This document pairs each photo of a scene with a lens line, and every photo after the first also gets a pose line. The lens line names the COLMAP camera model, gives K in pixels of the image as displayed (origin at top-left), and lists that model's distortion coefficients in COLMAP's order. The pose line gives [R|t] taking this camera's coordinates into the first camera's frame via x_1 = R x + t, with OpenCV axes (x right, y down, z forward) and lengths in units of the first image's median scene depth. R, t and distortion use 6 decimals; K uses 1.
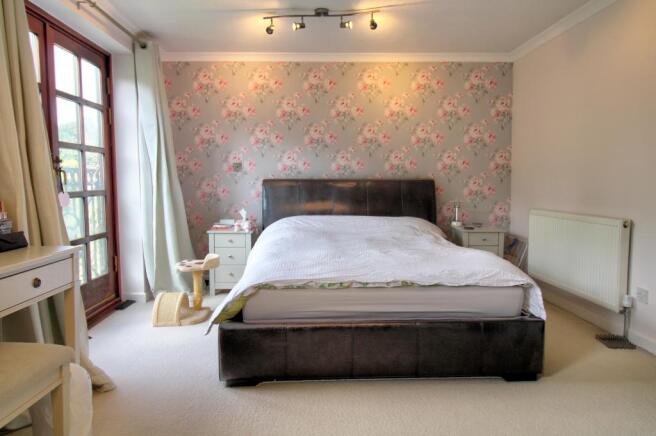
lens RADIAL K [[442.4, 0, 328.0], [0, 442.4, 219.4], [0, 0, 1]] dist [-0.006988, -0.003008]
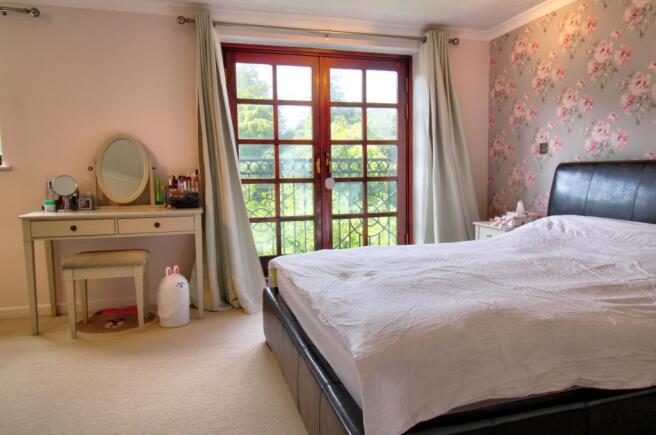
lens RADIAL K [[442.4, 0, 329.6], [0, 442.4, 215.6], [0, 0, 1]] dist [-0.006988, -0.003008]
pose [[0.266872, 0.090451, -0.959478, 0.468335], [-0.066021, 0.994963, 0.075433, -0.032823], [0.961468, 0.043215, 0.271499, 0.421900]]
